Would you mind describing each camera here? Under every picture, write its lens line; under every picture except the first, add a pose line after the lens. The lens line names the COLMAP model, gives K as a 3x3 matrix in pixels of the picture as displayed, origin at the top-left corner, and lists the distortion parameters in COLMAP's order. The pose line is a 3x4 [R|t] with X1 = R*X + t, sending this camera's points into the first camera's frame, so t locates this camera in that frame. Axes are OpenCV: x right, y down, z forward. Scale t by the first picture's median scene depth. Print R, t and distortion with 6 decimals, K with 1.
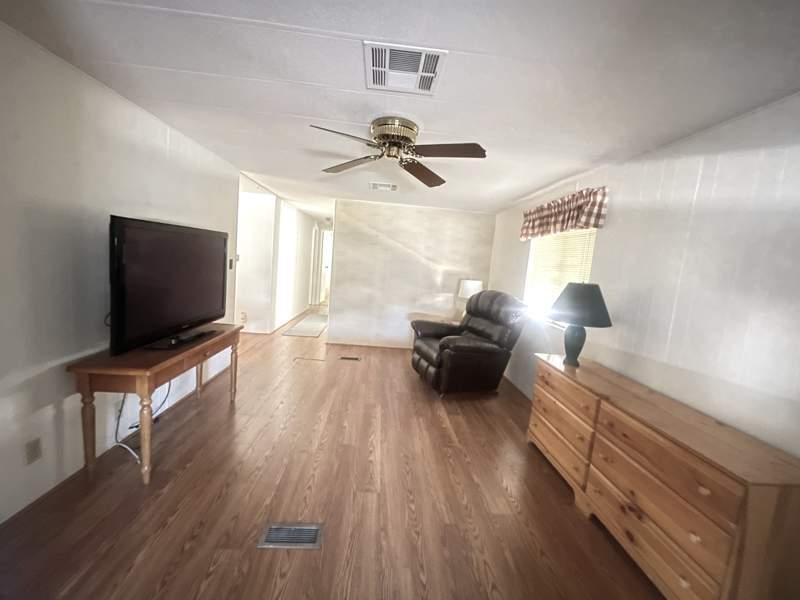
lens RADIAL K [[324.7, 0, 397.1], [0, 324.7, 297.6], [0, 0, 1]] dist [-0.000225, 0.000183]
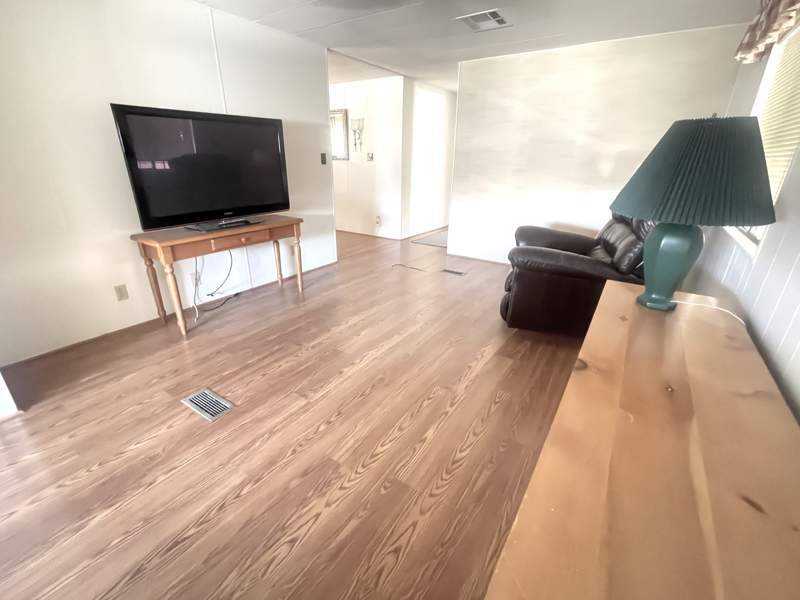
lens RADIAL K [[352.4, 0, 400.0], [0, 352.4, 300.0], [0, 0, 1]] dist [-0.000754, 0.000008]
pose [[0.794284, 0.158532, -0.586498, 0.601164], [-0.014679, 0.970082, 0.242335, 0.079395], [0.607369, -0.183874, 0.772847, 0.404508]]
